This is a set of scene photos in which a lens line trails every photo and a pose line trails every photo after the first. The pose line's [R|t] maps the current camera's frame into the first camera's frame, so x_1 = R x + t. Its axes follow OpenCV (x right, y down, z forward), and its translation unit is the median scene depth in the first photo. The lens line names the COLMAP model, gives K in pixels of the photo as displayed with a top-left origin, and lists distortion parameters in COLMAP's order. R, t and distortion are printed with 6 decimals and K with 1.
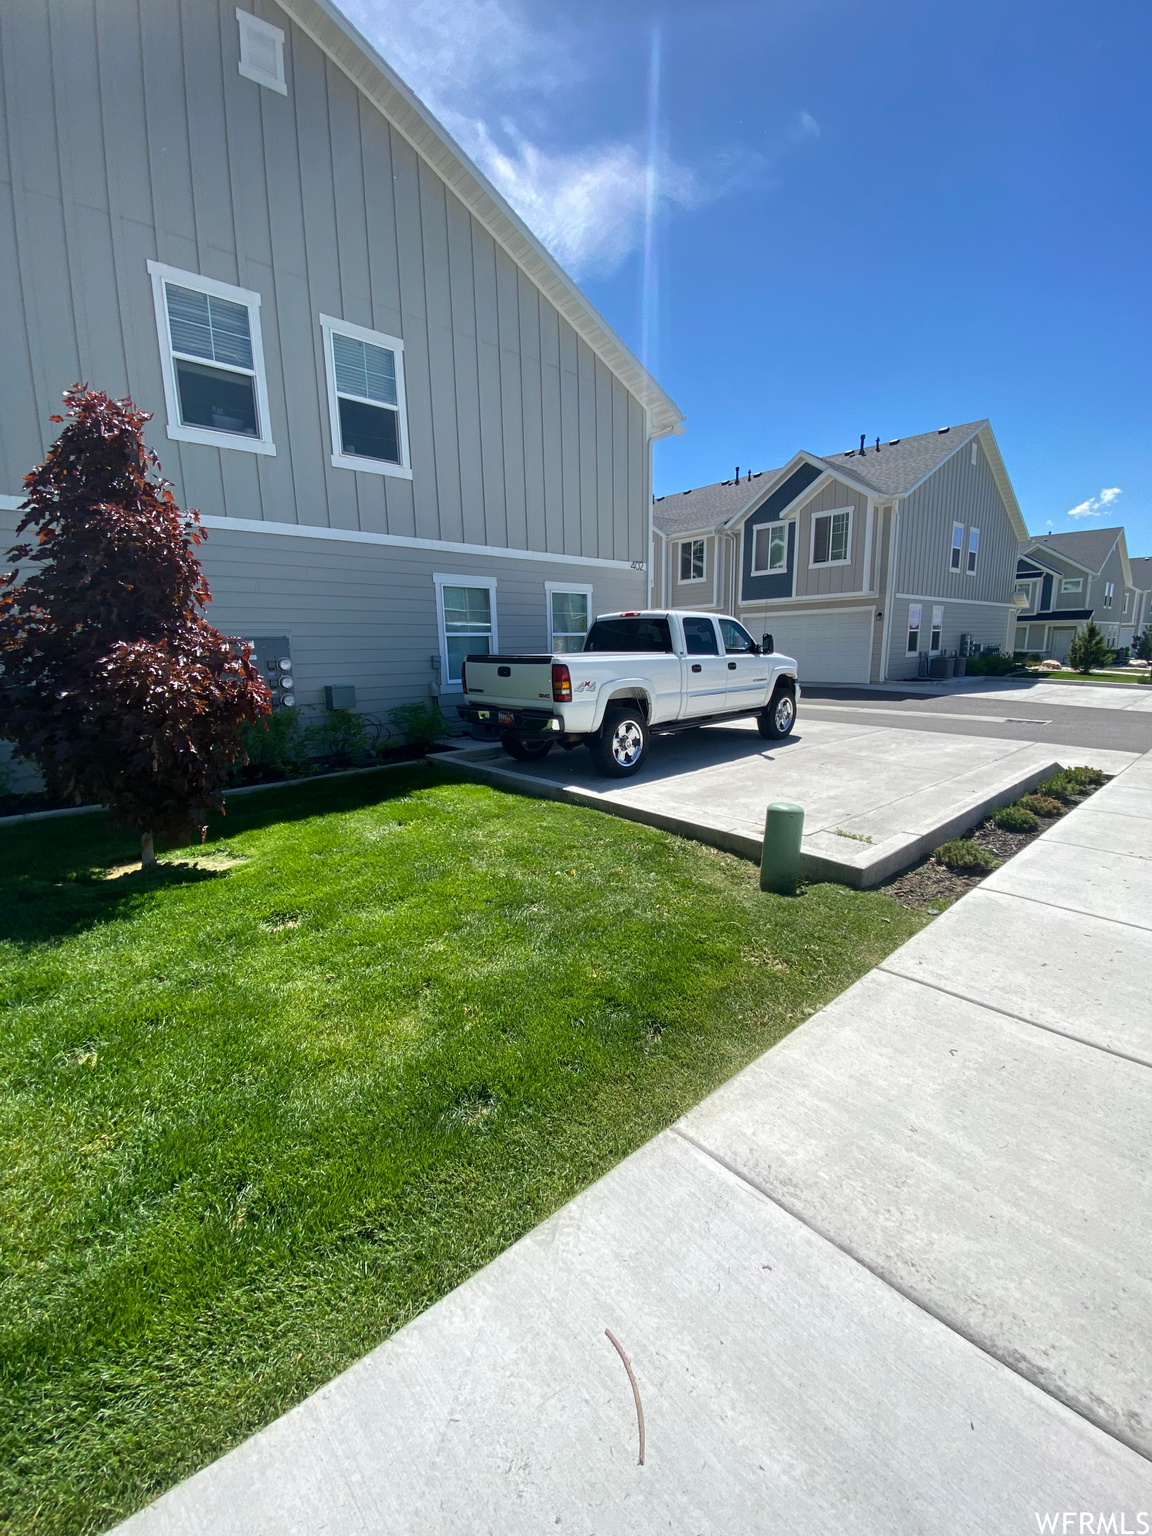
lens RADIAL K [[621.9, 0, 573.3], [0, 621.9, 770.7], [0, 0, 1]] dist [0.001047, -0.000893]
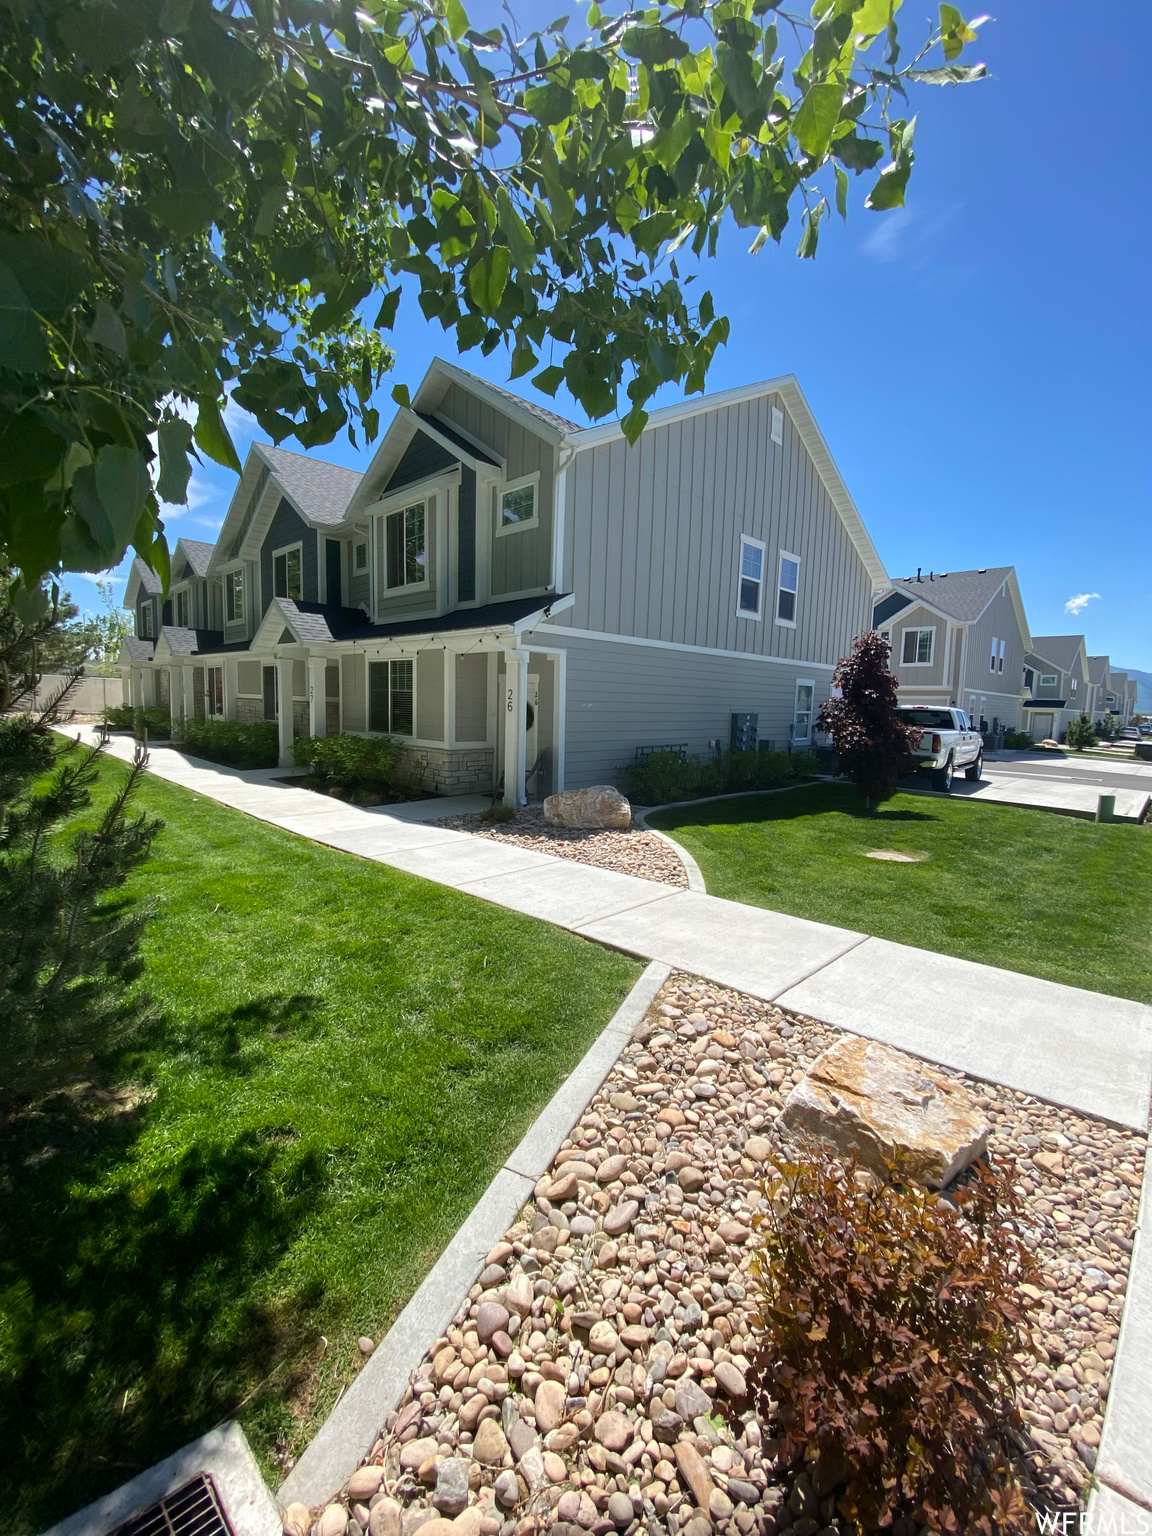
lens RADIAL K [[621.9, 0, 580.8], [0, 621.9, 769.3], [0, 0, 1]] dist [0.001047, -0.000893]
pose [[0.996677, 0.037550, 0.072280, -0.431446], [-0.030681, 0.995108, -0.093911, 0.052708], [-0.075453, 0.091381, 0.992953, -0.301310]]
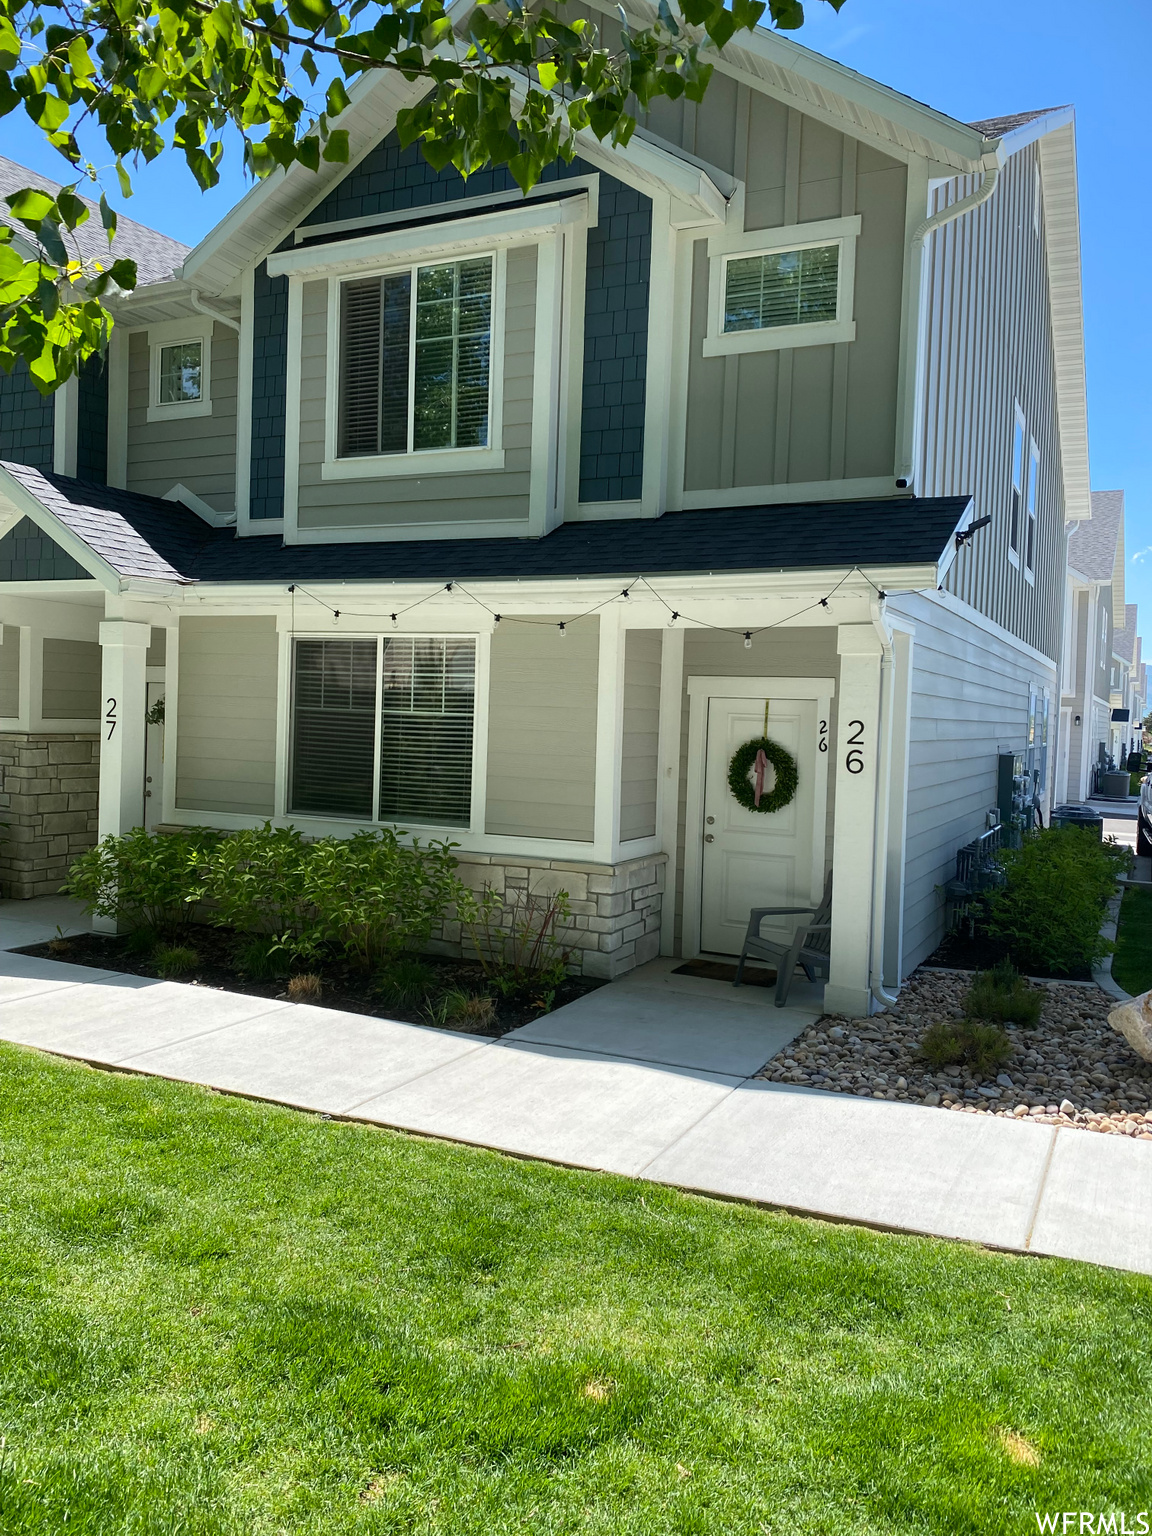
lens RADIAL K [[1185.6, 0, 568.5], [0, 1185.6, 757.5], [0, 0, 1]] dist [-0.011805, -0.005726]
pose [[0.928458, 0.032957, 0.369972, -0.673718], [0.026813, 0.987510, -0.155255, 0.015628], [-0.370468, 0.154068, 0.915978, -0.136468]]
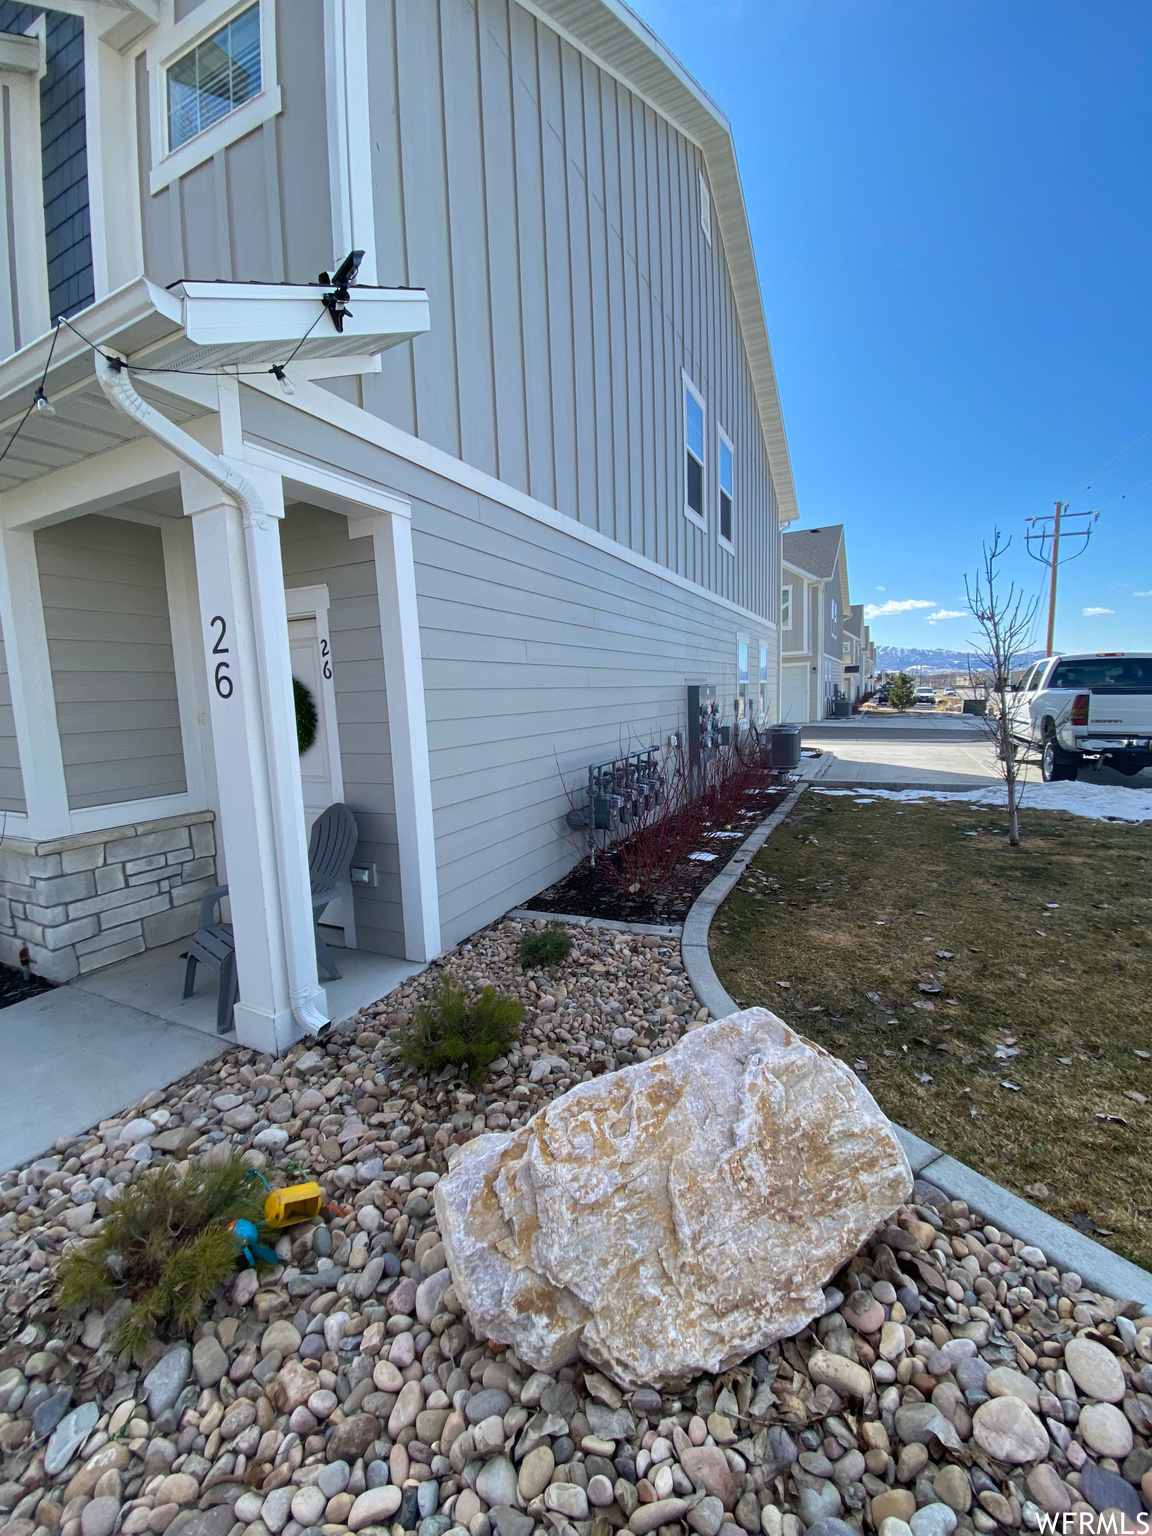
lens RADIAL K [[621.9, 0, 579.2], [0, 621.9, 756.5], [0, 0, 1]] dist [0.001047, -0.000893]
pose [[0.926823, -0.058361, 0.370935, -0.433332], [0.100043, 0.990521, -0.094127, -0.003077], [-0.361926, 0.124349, 0.923876, 0.026538]]
